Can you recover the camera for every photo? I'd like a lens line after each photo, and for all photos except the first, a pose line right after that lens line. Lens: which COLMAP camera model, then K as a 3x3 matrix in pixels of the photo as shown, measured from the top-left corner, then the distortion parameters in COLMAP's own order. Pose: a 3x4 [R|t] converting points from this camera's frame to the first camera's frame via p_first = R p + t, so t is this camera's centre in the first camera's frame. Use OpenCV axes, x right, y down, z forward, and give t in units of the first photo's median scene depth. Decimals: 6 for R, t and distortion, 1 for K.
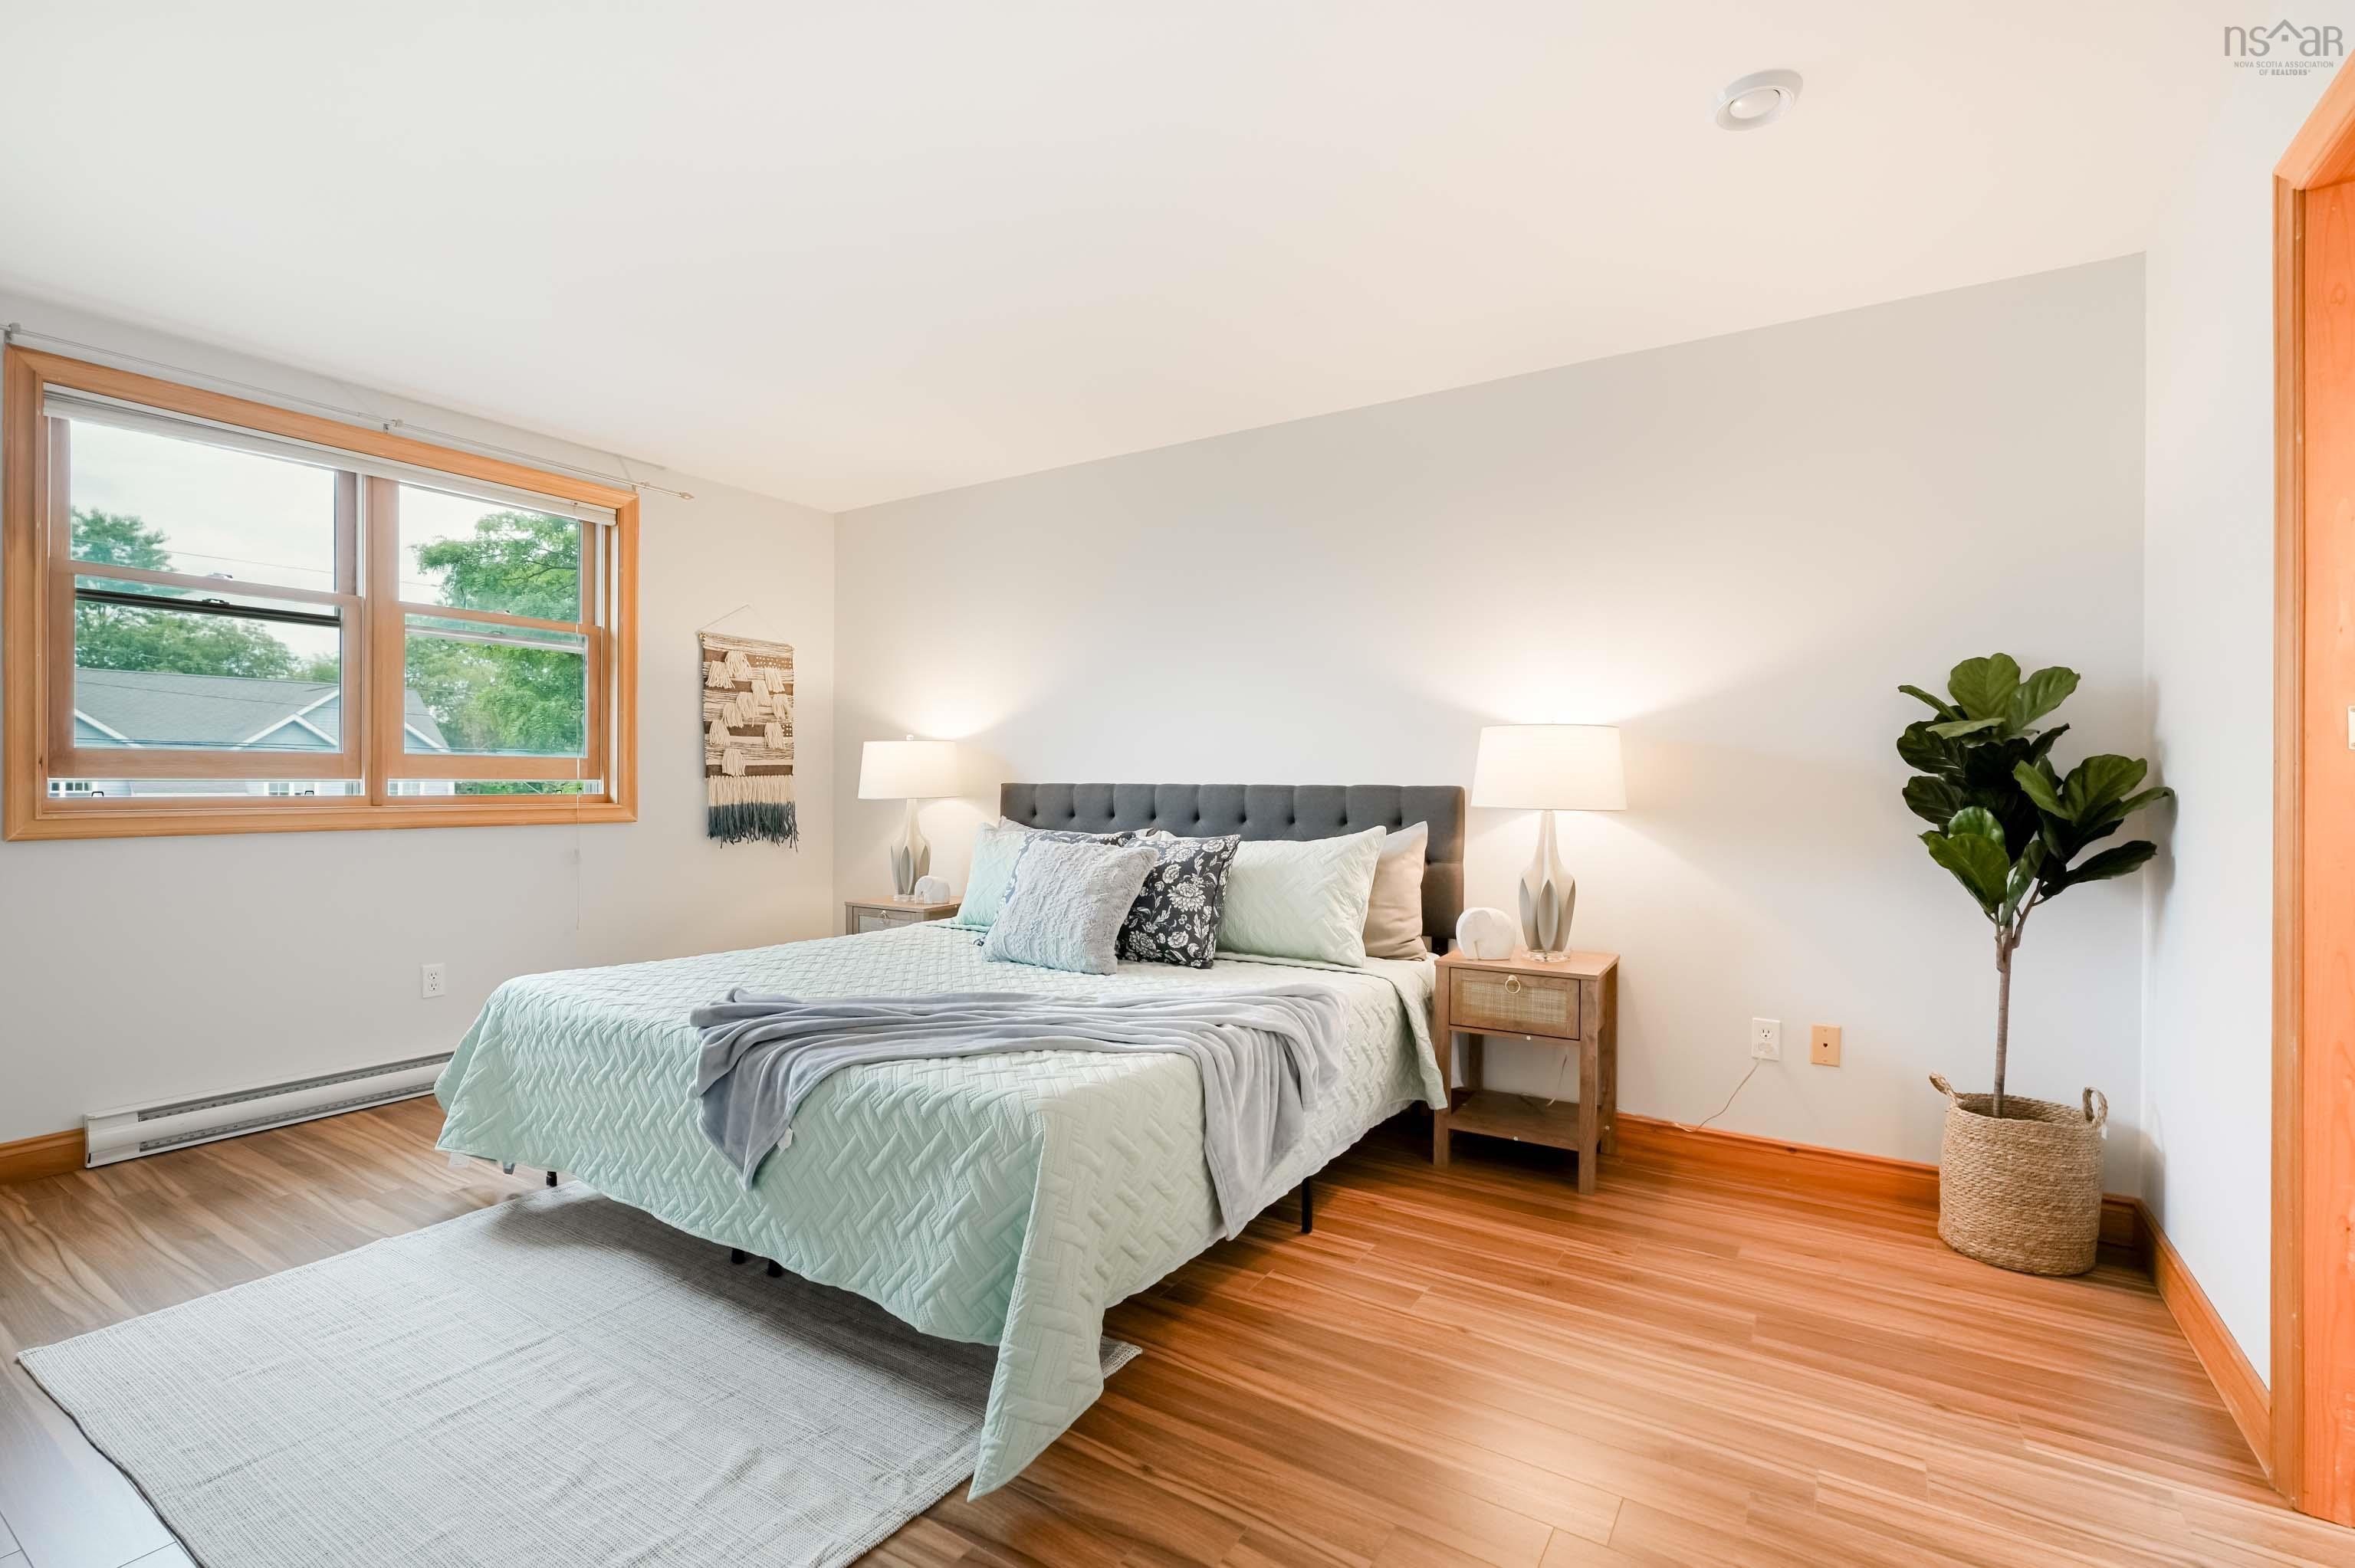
lens RADIAL K [[1039.9, 0, 1173.6], [0, 1039.9, 782.1], [0, 0, 1]] dist [-0.001437, 0.000395]
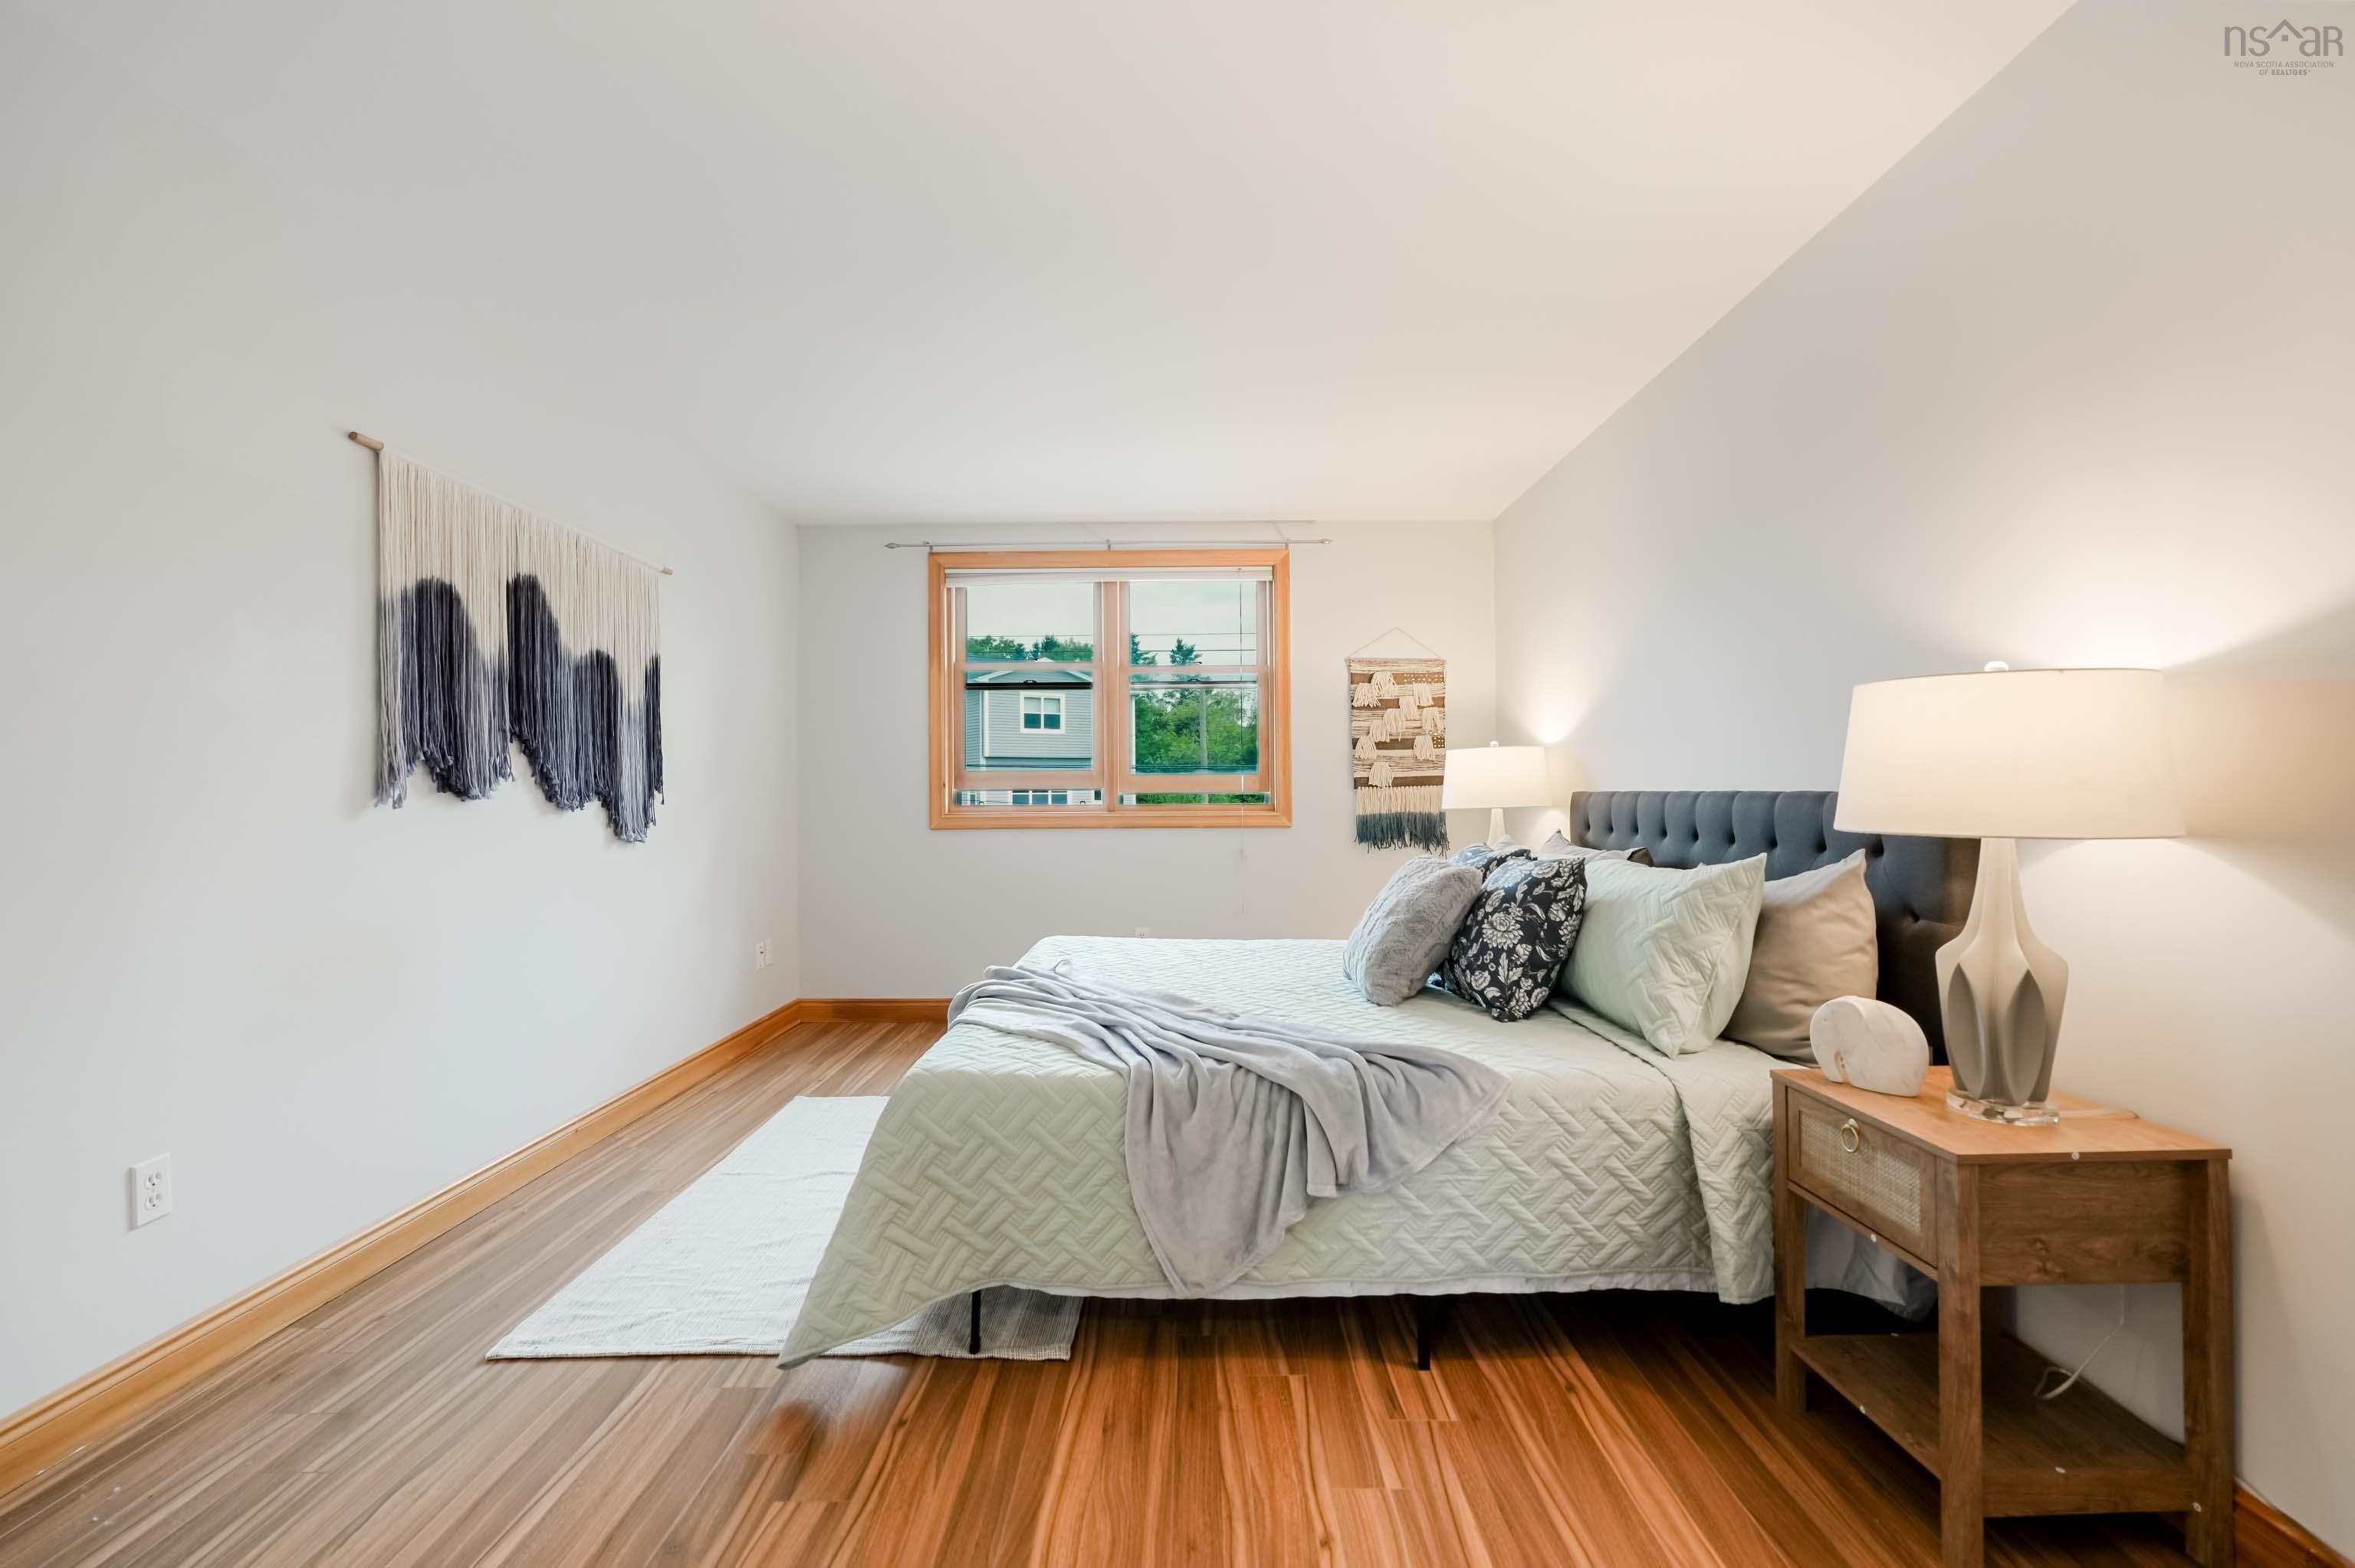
lens RADIAL K [[1046.6, 0, 1187.7], [0, 1046.6, 782.9], [0, 0, 1]] dist [-0.000829, -0.000161]
pose [[0.544073, -0.015736, -0.838890, 0.552120], [0.008509, 0.999876, -0.013237, 0.003908], [0.838995, 0.000064, 0.544139, 0.339480]]
